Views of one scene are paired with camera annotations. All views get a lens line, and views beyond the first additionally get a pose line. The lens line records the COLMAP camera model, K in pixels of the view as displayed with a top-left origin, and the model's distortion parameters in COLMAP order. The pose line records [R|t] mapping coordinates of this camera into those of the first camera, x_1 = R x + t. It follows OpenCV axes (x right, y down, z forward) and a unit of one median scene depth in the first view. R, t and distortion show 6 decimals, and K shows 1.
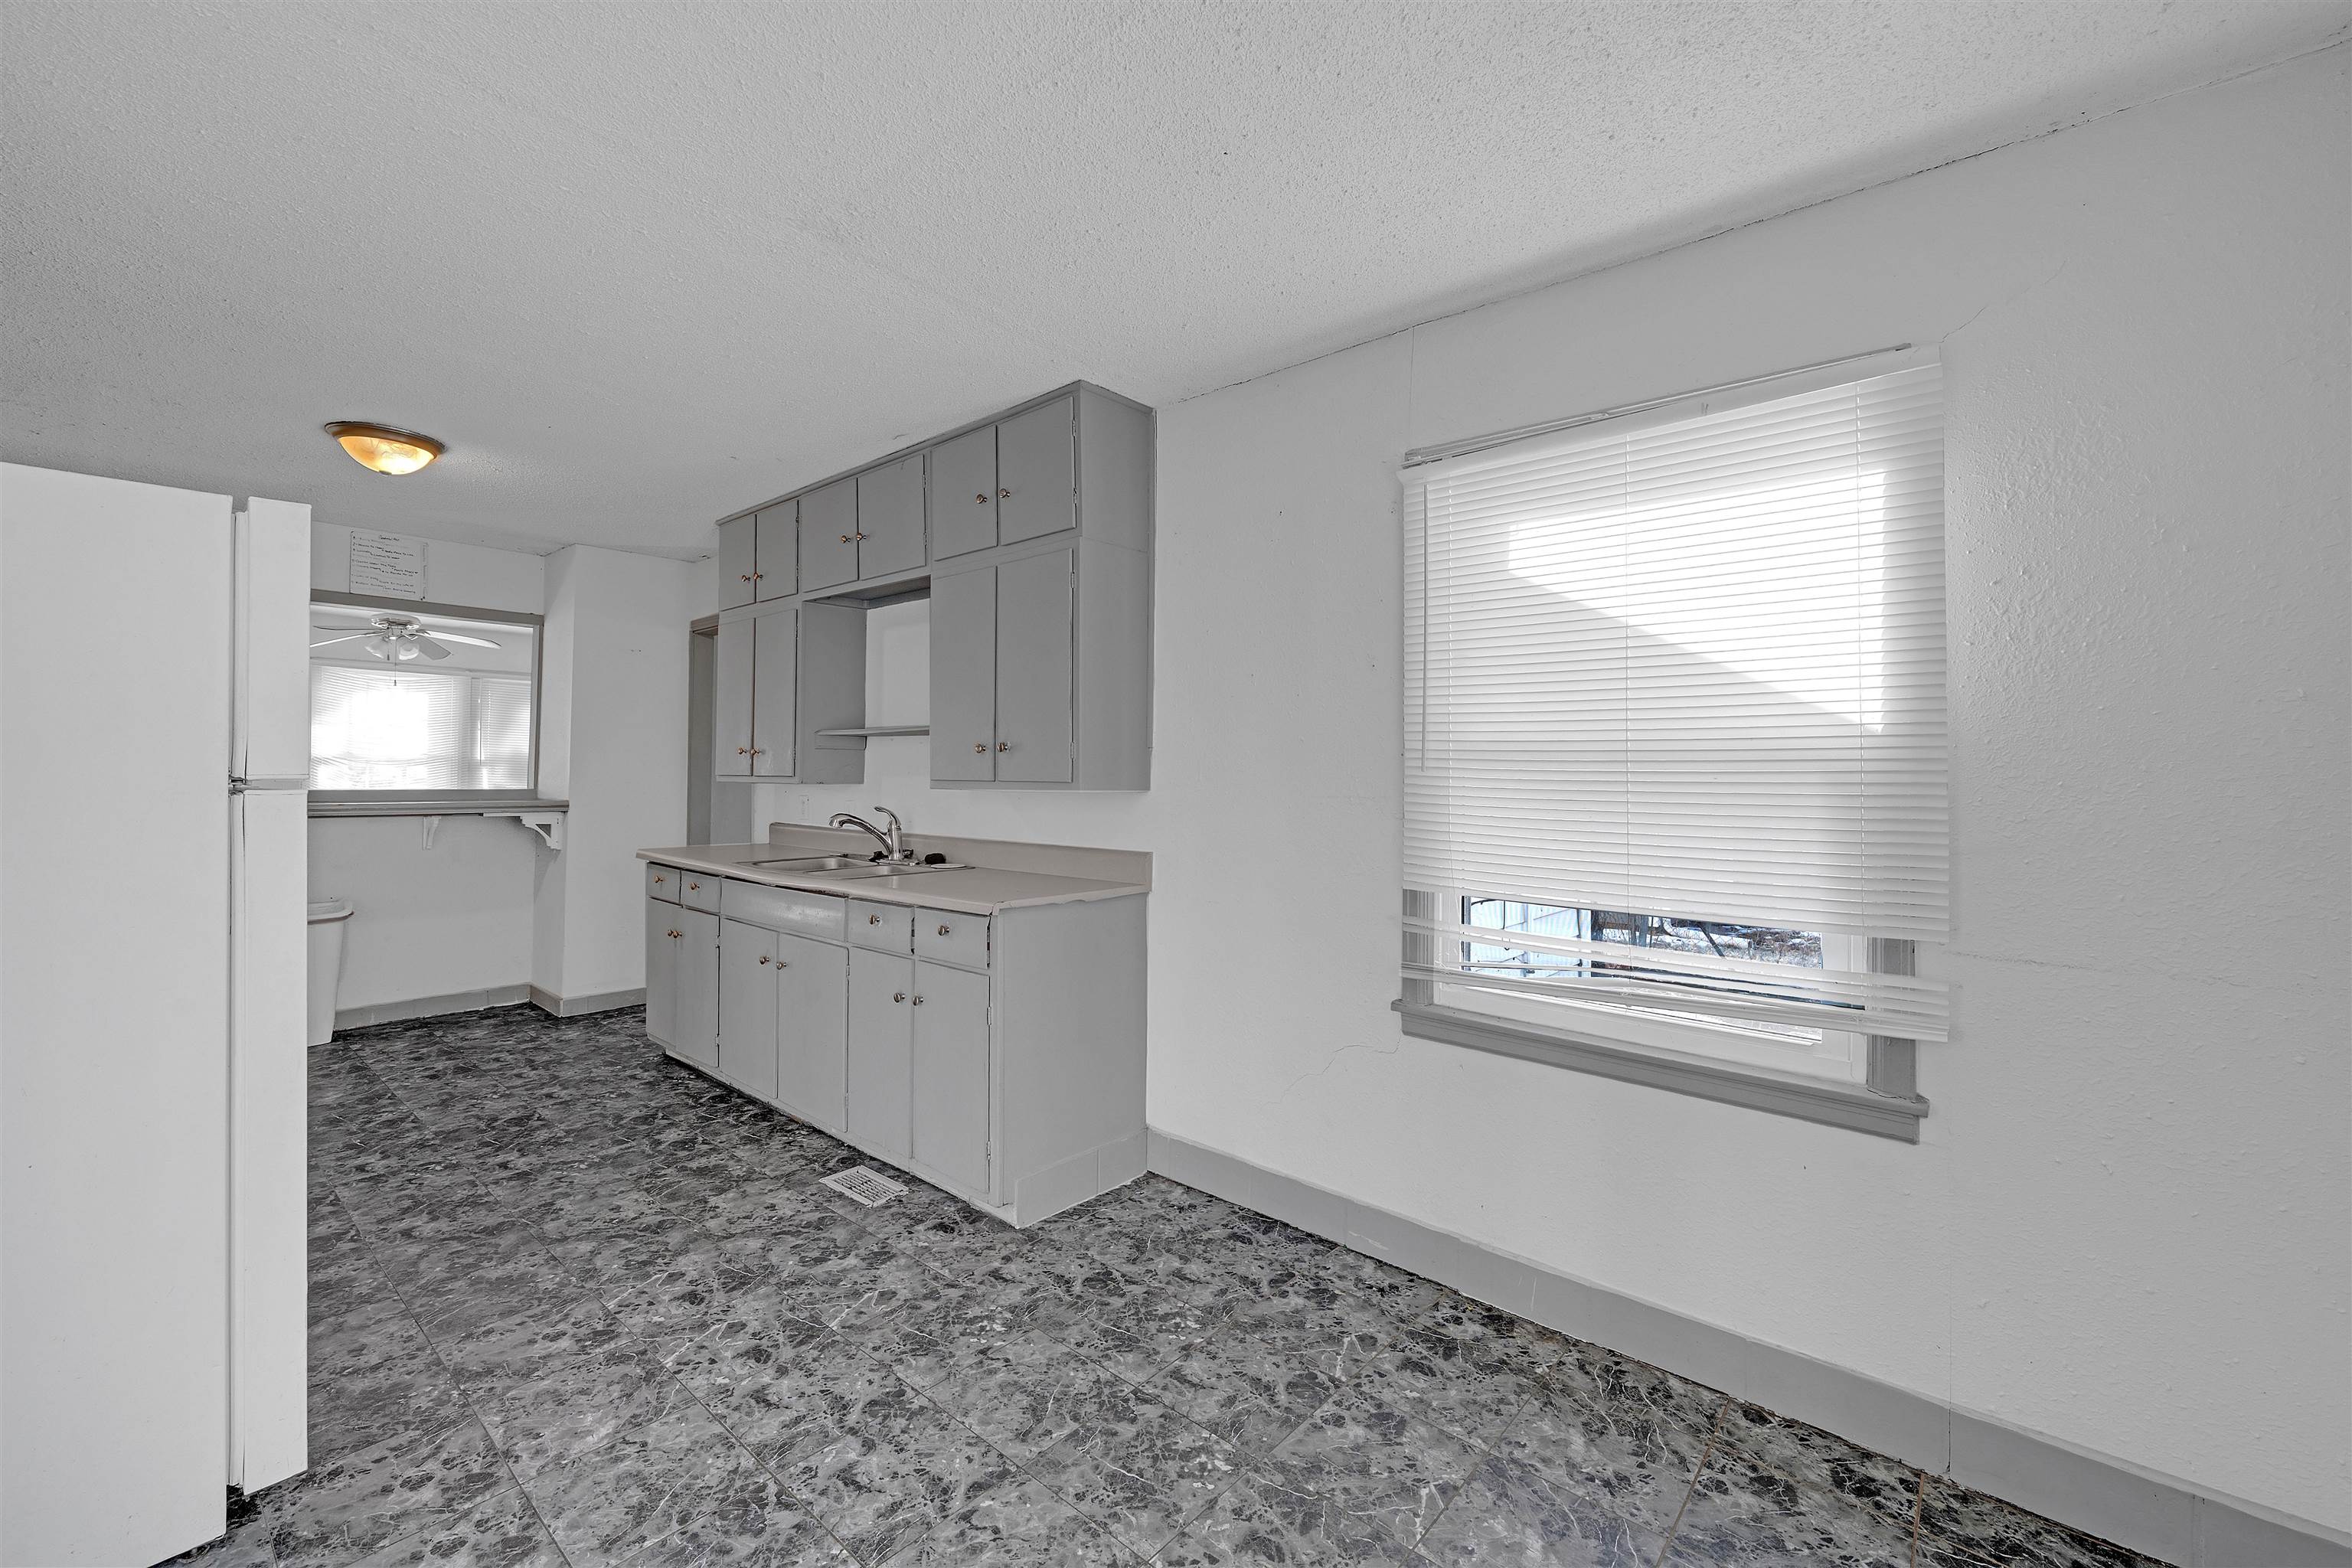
lens RADIAL K [[946.7, 0, 1169.2], [0, 946.7, 768.1], [0, 0, 1]] dist [-0.005090, 0.000216]
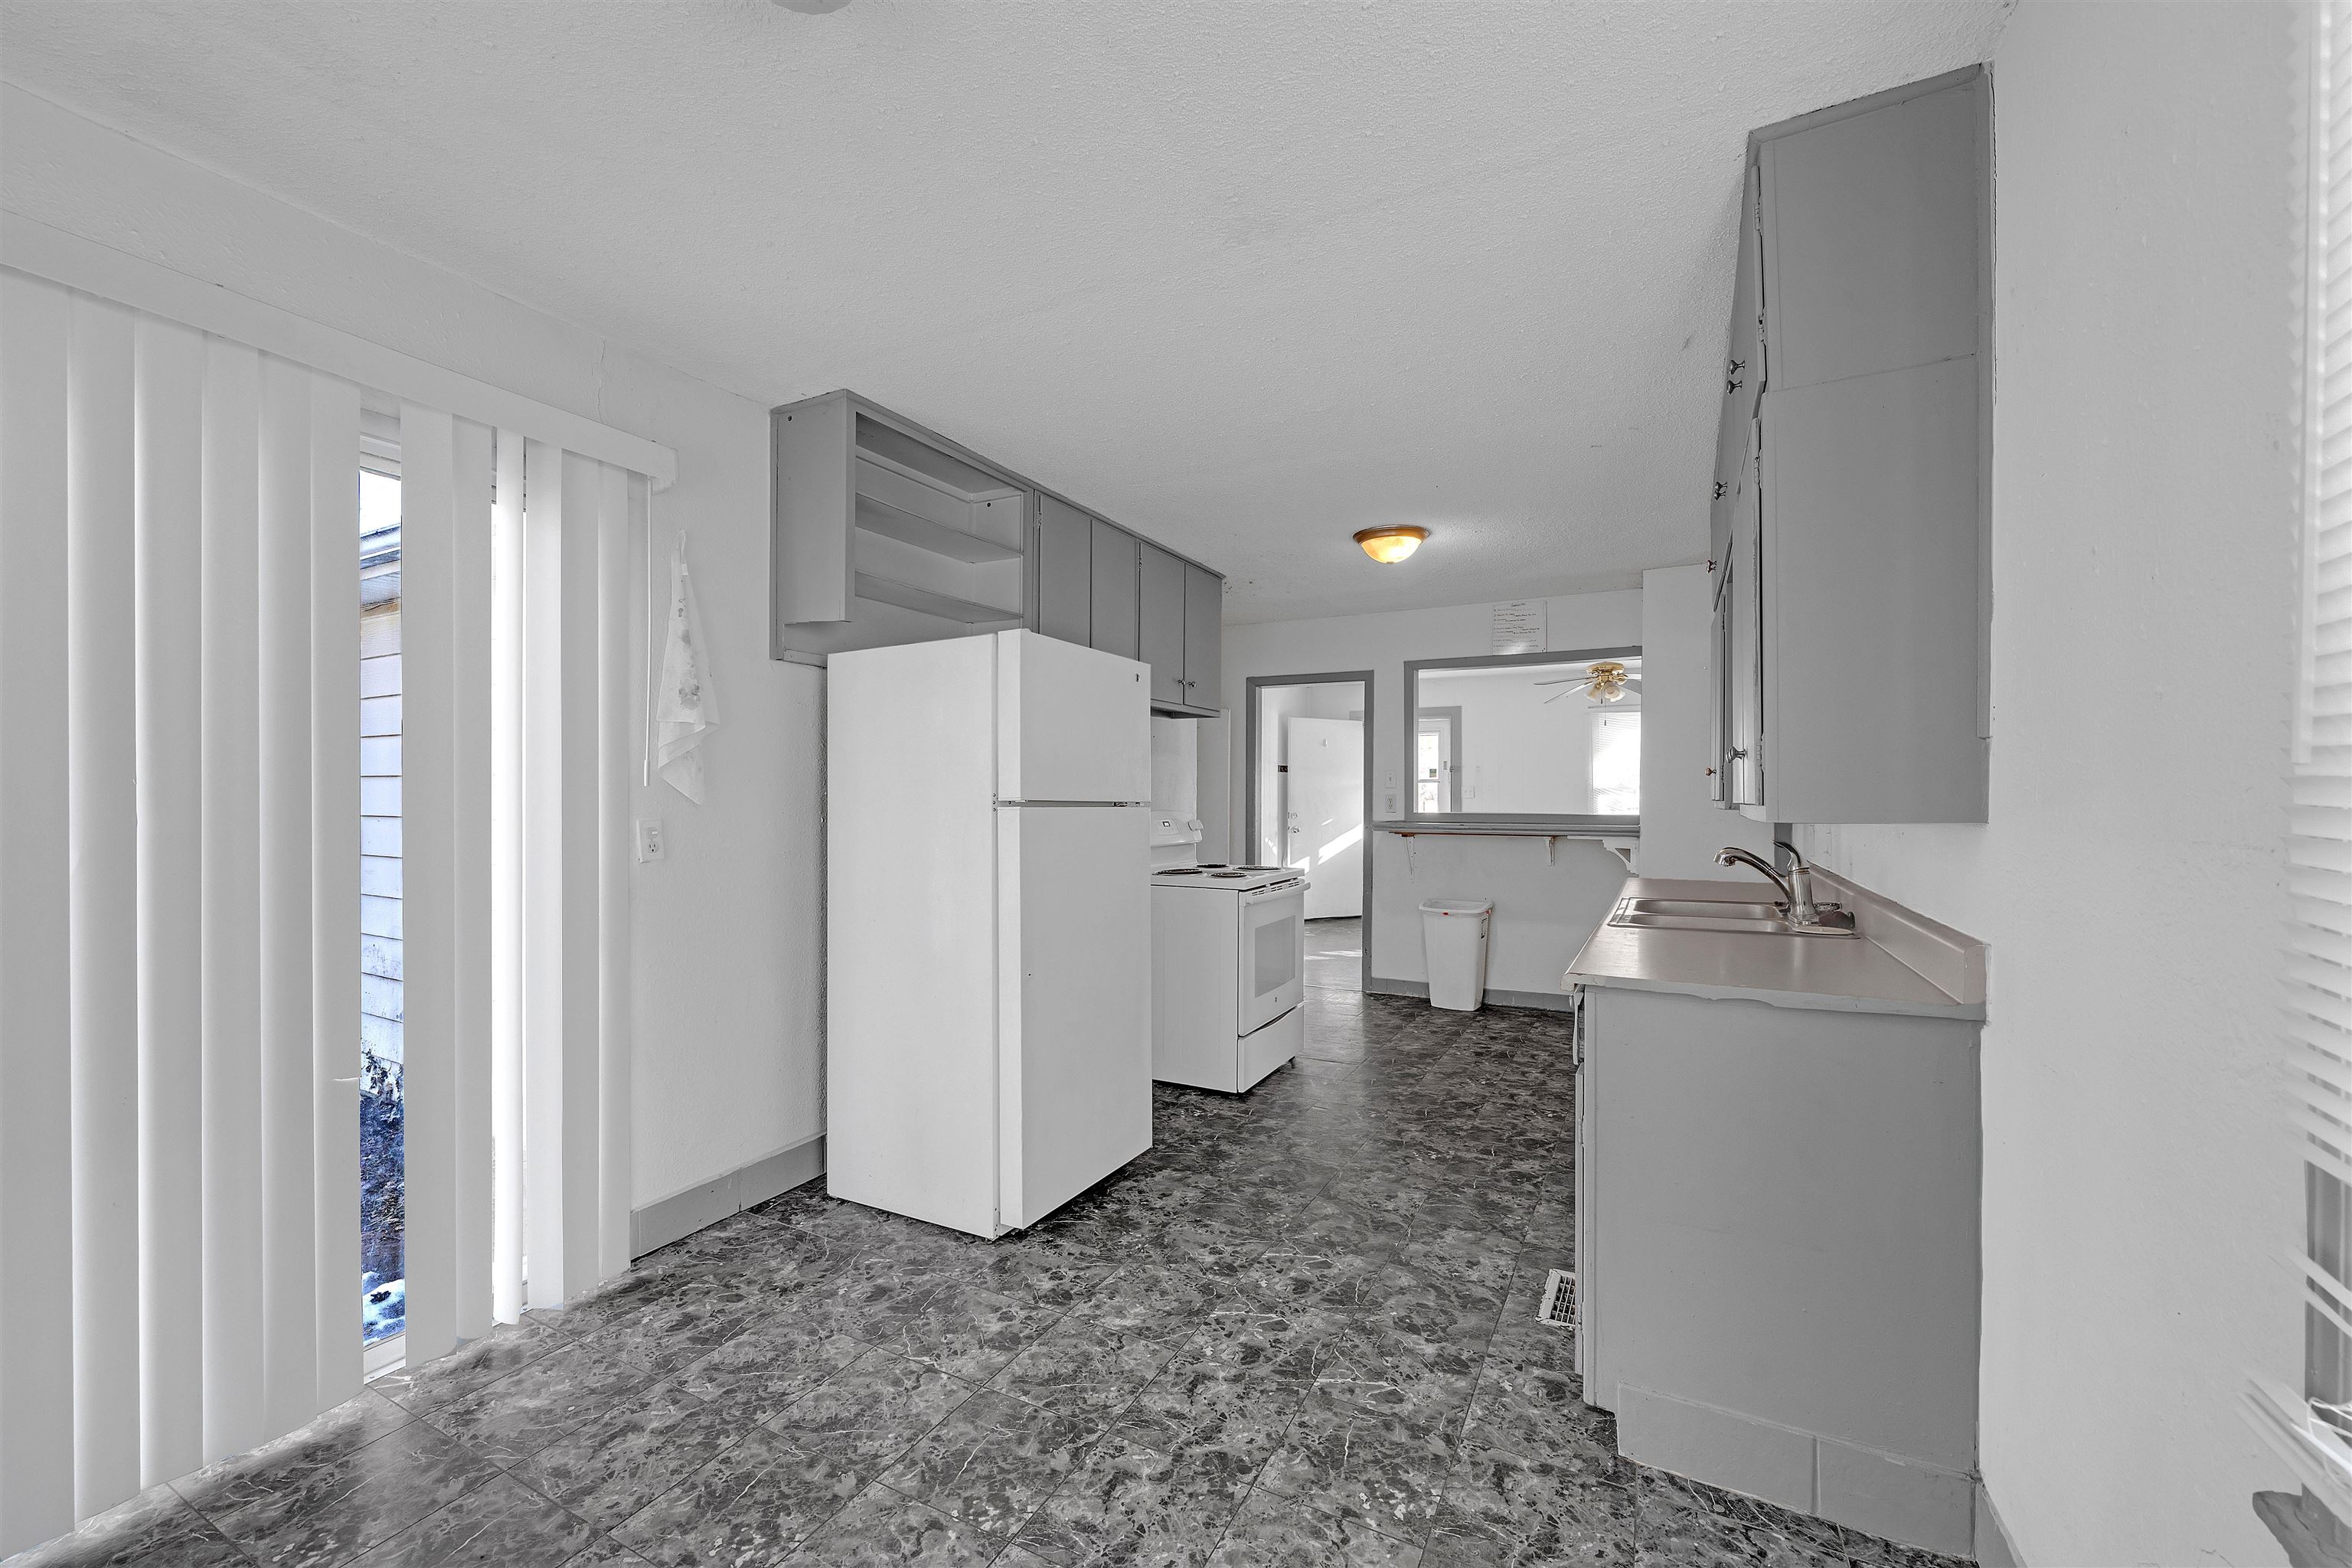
lens RADIAL K [[946.7, 0, 1184.5], [0, 946.7, 793.1], [0, 0, 1]] dist [-0.005090, 0.000216]
pose [[0.238863, -0.010825, -0.970993, 0.383346], [0.004039, 0.999940, -0.010154, 0.012286], [0.971045, -0.001497, 0.238893, 0.470904]]
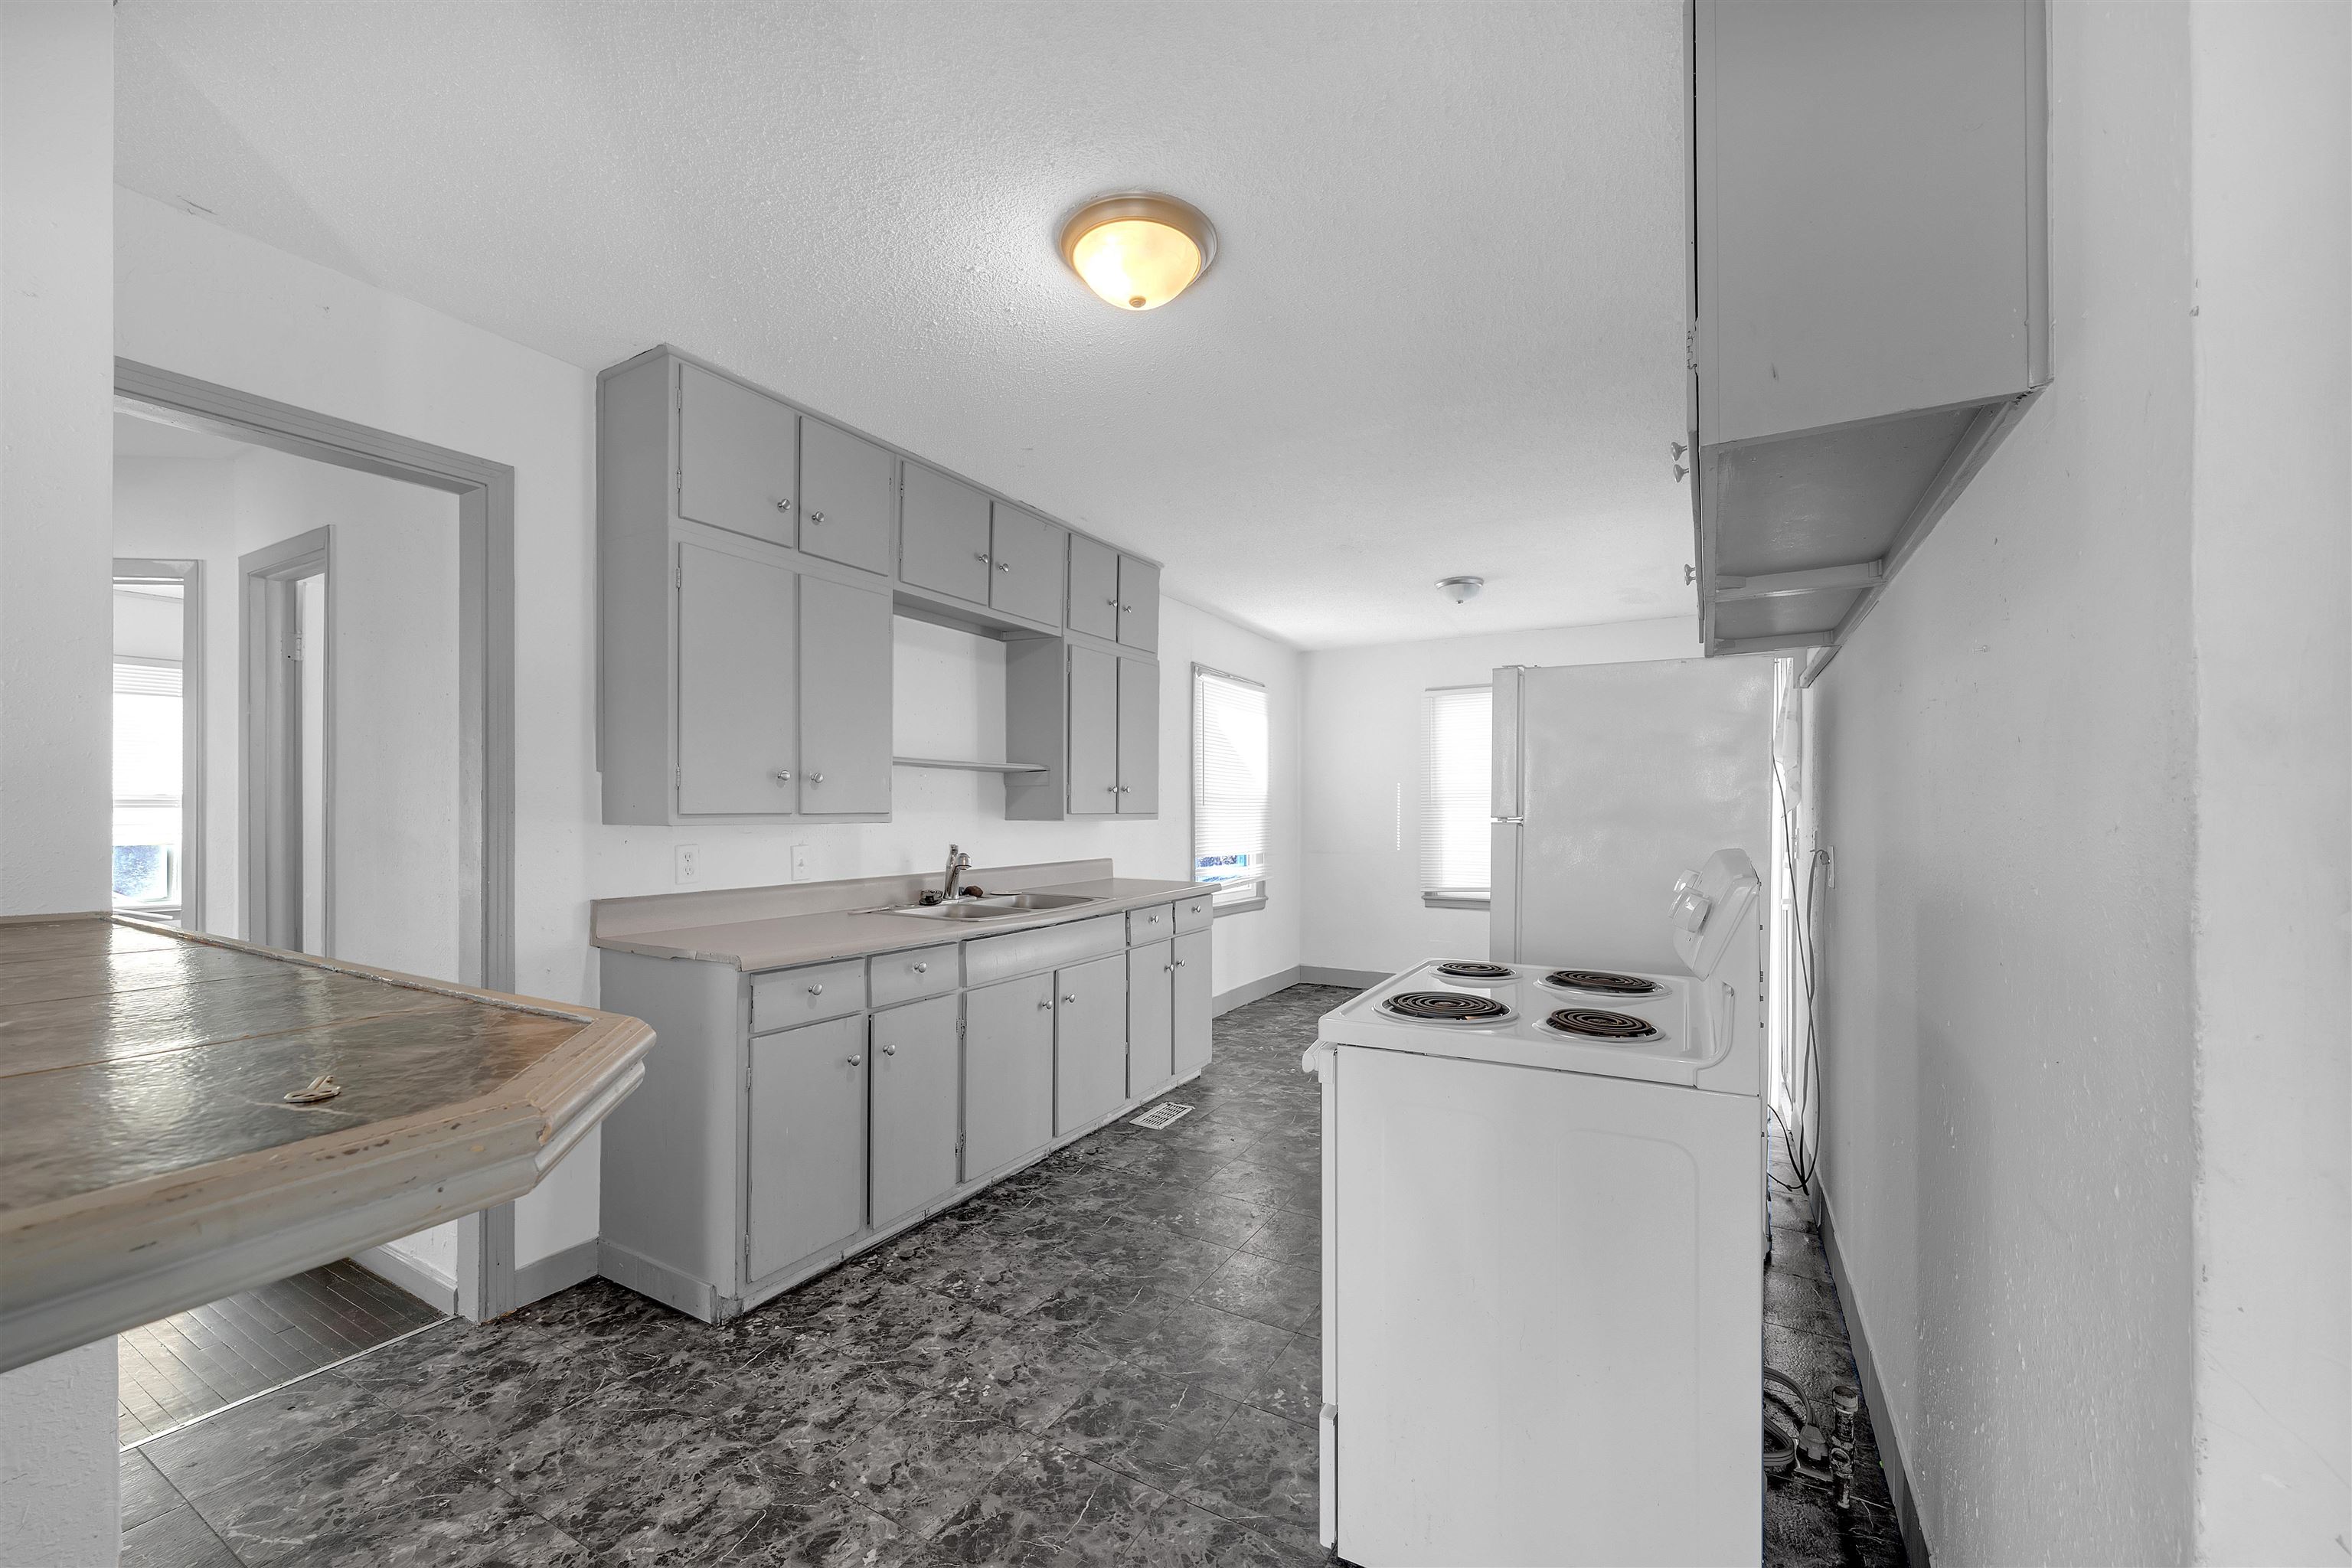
lens RADIAL K [[946.7, 0, 1161.9], [0, 946.7, 828.8], [0, 0, 1]] dist [-0.005090, 0.000216]
pose [[-0.189203, -0.030058, 0.981478, -1.596511], [-0.010564, 0.999536, 0.028575, -0.004414], [-0.981881, -0.004962, -0.189433, 1.231512]]
